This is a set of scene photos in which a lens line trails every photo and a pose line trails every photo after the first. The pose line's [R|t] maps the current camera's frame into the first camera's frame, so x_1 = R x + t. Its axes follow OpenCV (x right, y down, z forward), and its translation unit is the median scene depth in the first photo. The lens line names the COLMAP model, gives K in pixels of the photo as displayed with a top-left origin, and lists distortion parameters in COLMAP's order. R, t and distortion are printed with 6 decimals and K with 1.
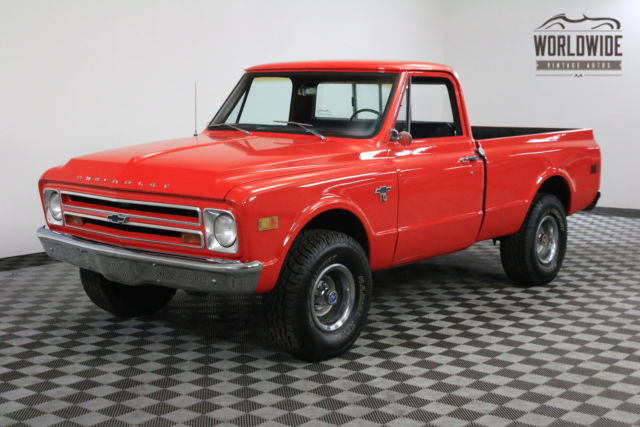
lens RADIAL K [[914.1, 0, 338.7], [0, 914.1, 214.9], [0, 0, 1]] dist [0.127176, 0.019291]
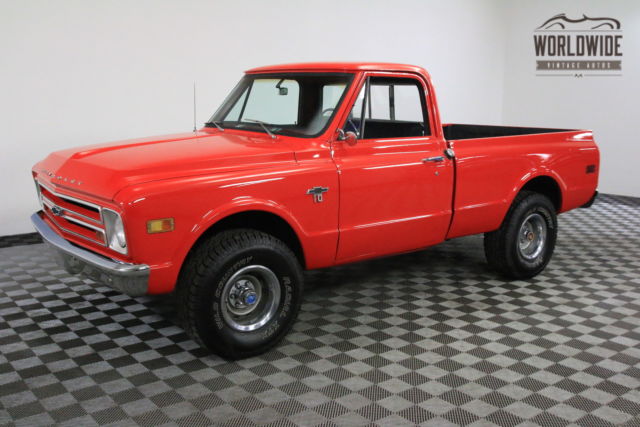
lens RADIAL K [[652.2, 0, 339.2], [0, 652.2, 213.2], [0, 0, 1]] dist [-0.002353, -0.001625]
pose [[0.977539, 0.043590, -0.206196, 0.185861], [-0.033814, 0.998141, 0.050702, -0.033679], [0.208023, -0.042591, 0.977196, 0.265797]]
